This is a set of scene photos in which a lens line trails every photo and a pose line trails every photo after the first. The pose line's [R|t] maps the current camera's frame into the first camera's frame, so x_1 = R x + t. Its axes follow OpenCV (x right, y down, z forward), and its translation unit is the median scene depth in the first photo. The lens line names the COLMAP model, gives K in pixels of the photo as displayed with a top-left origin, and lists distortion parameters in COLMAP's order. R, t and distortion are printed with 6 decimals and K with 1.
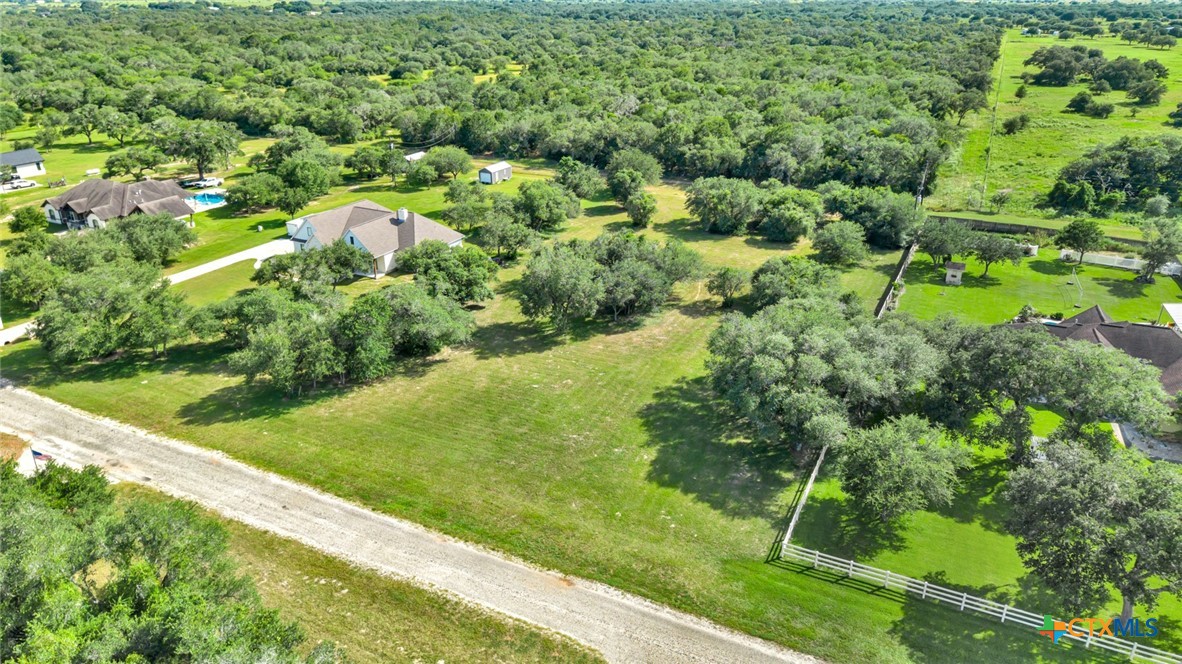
lens RADIAL K [[777.6, 0, 596.5], [0, 777.6, 329.6], [0, 0, 1]] dist [0.030948, -0.031471]
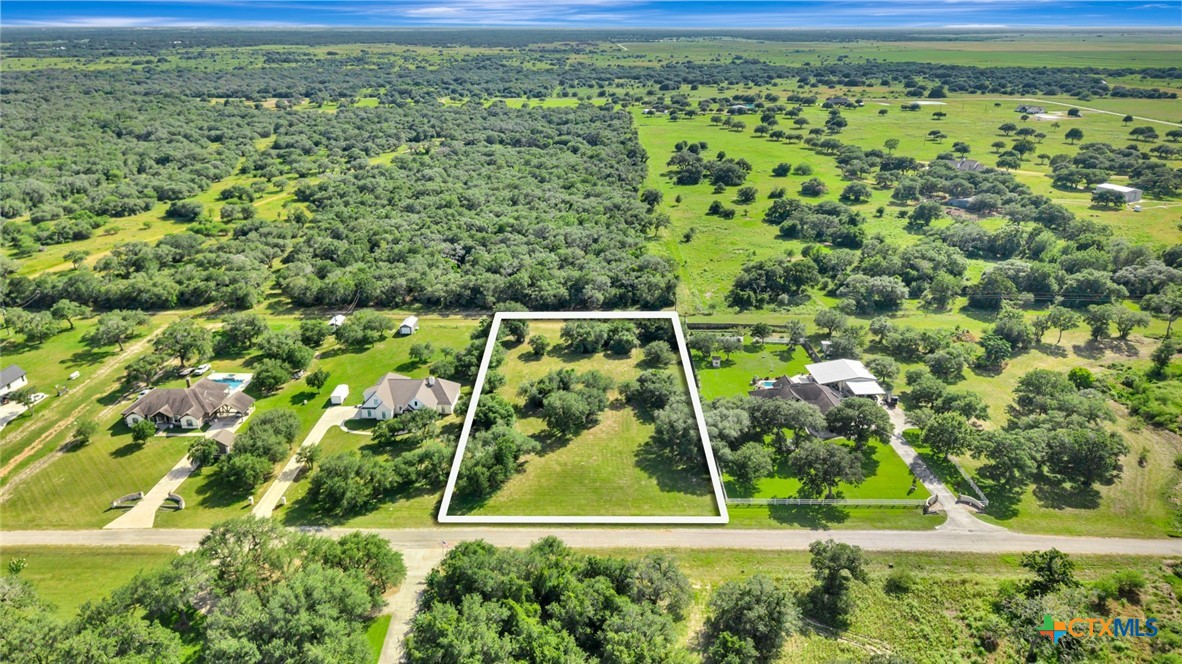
lens RADIAL K [[777.6, 0, 614.7], [0, 777.6, 277.1], [0, 0, 1]] dist [0.030948, -0.031471]
pose [[0.893449, -0.122663, 0.432091, -0.581191], [0.169063, 0.983081, -0.070497, -0.178174], [-0.416133, 0.136036, 0.899070, -0.683103]]
